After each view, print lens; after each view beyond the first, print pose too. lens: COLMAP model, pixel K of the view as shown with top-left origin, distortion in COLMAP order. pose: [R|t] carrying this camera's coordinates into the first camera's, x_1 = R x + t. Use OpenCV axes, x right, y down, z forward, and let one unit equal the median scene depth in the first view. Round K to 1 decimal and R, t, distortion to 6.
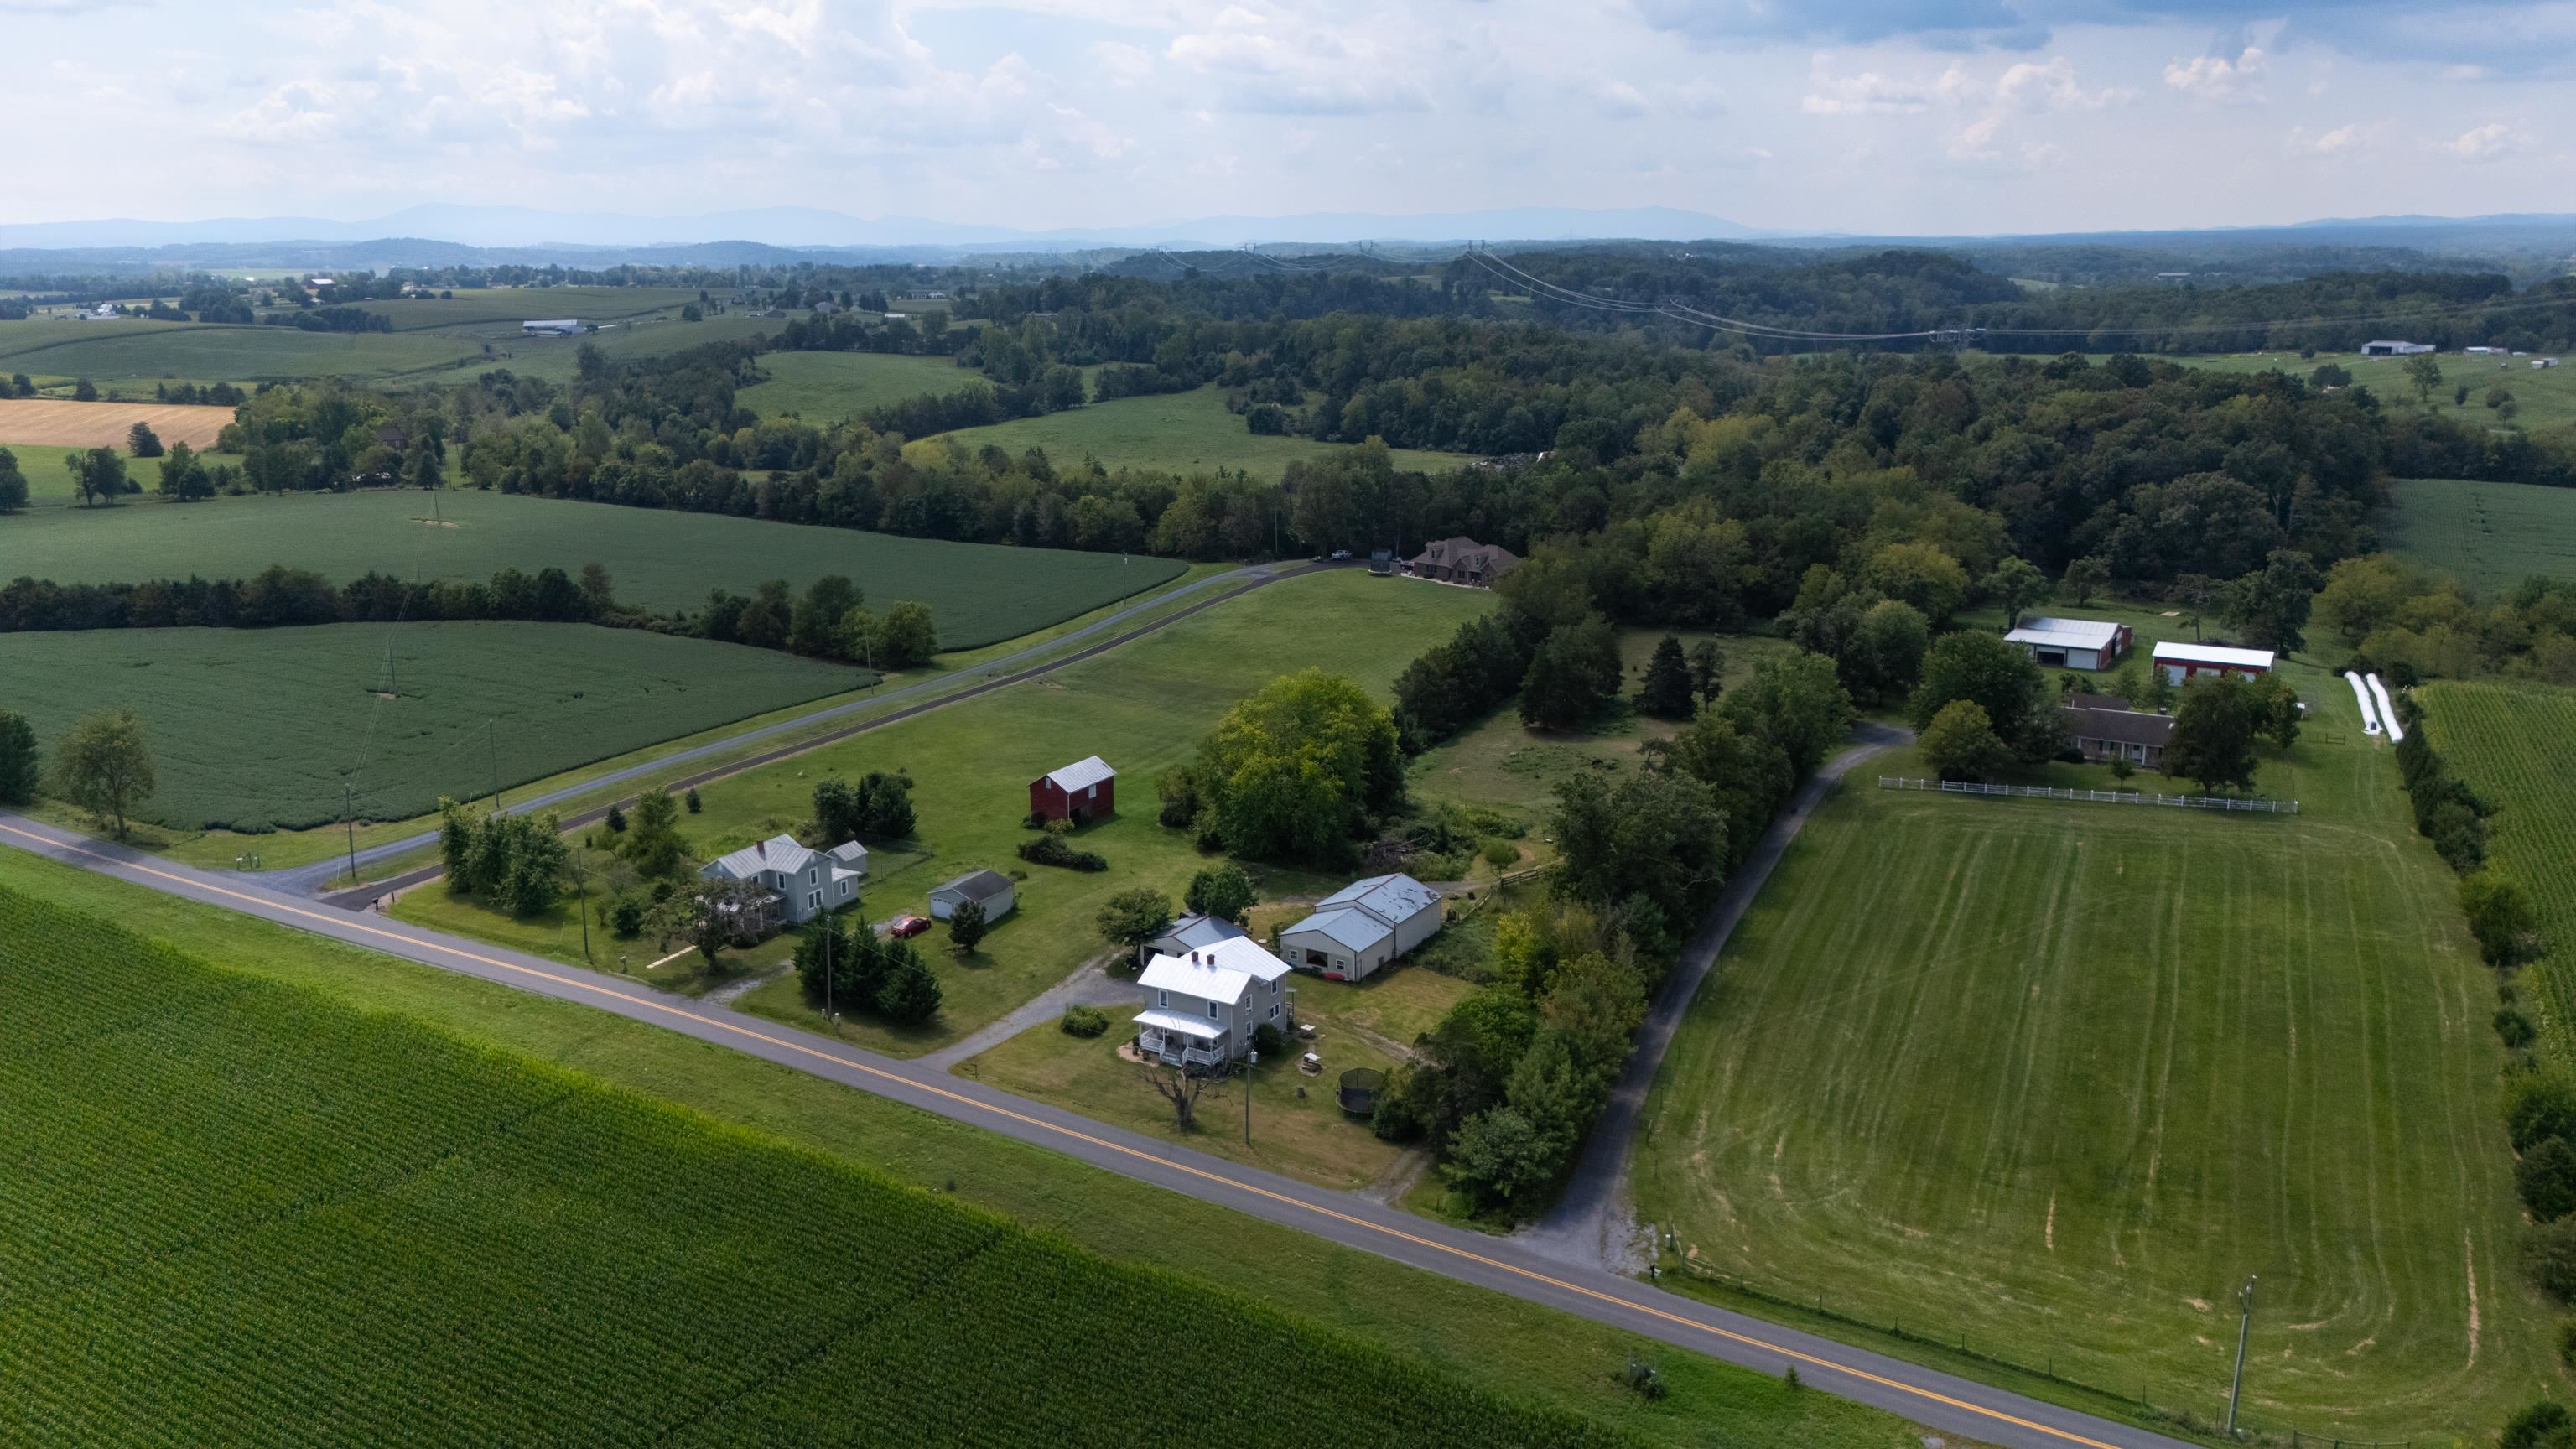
lens RADIAL K [[1908.2, 0, 1281.8], [0, 1908.2, 726.4], [0, 0, 1]] dist [0.072437, -0.077304]
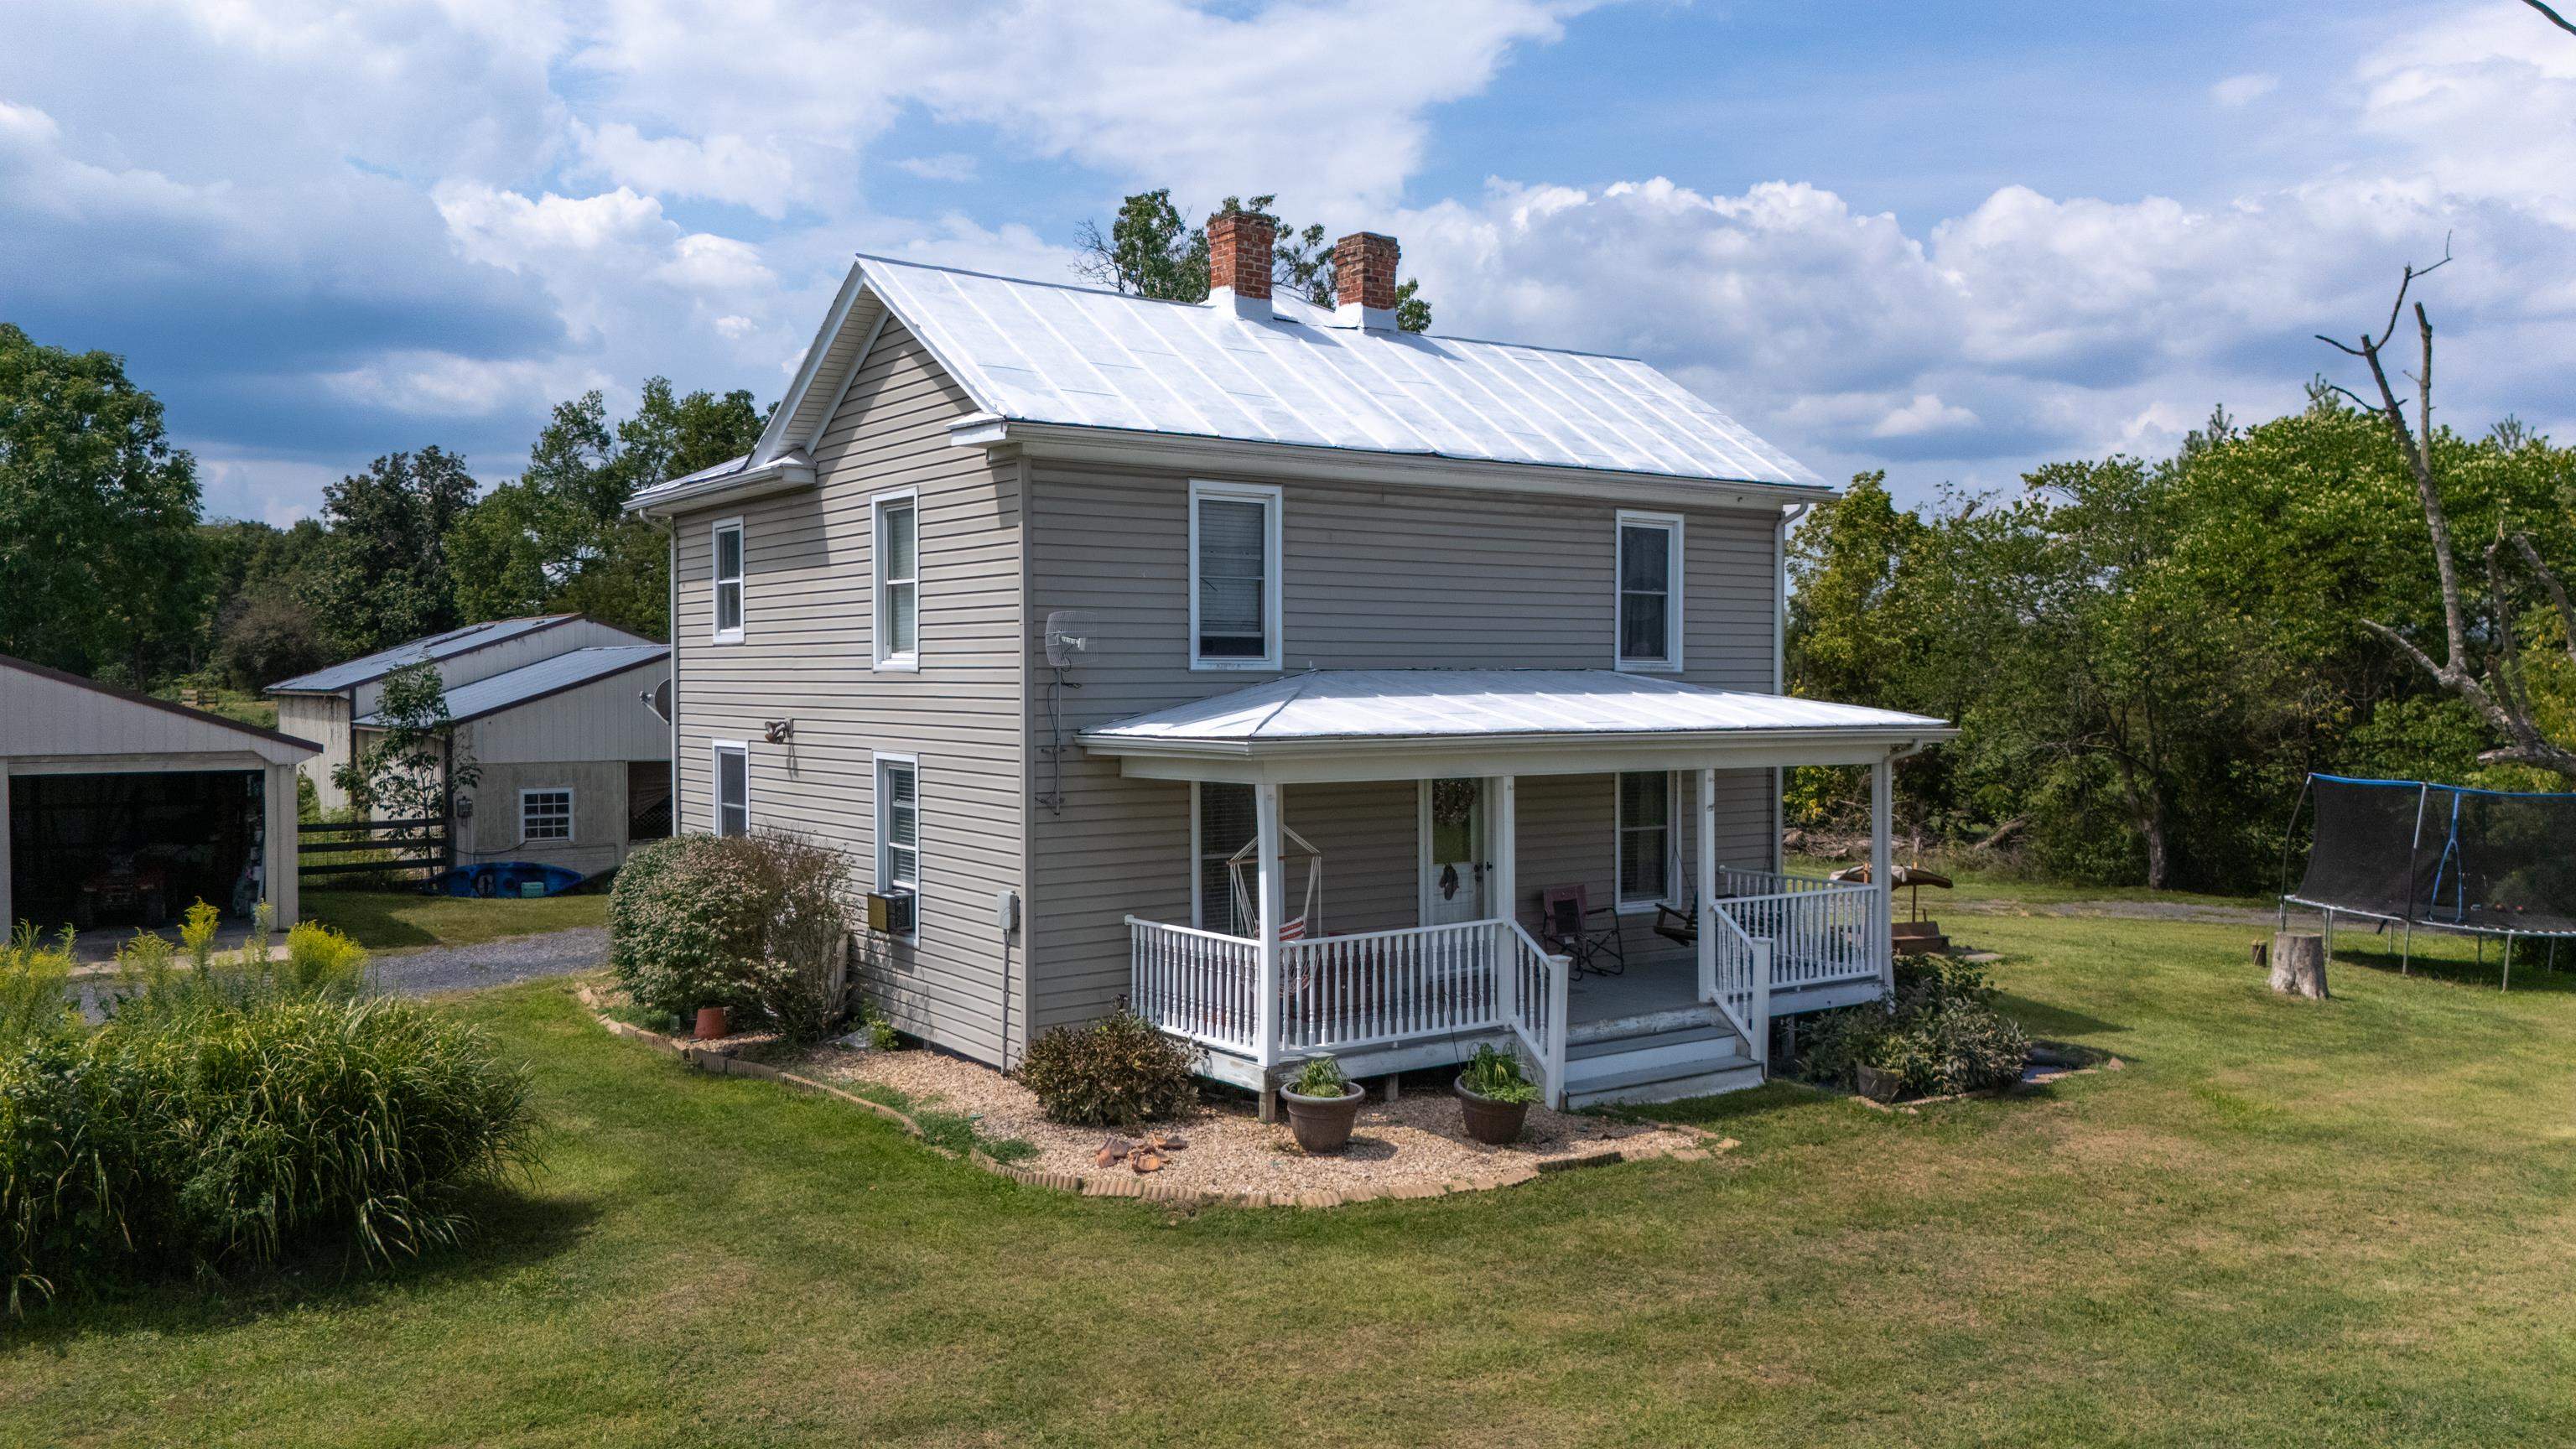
lens RADIAL K [[1908.2, 0, 1288.7], [0, 1908.2, 723.8], [0, 0, 1]] dist [0.072437, -0.077304]
pose [[0.393581, -0.011726, 0.919215, -0.129291], [0.220336, 0.971976, -0.081942, 0.134196], [-0.892494, 0.234787, 0.385135, 0.810604]]
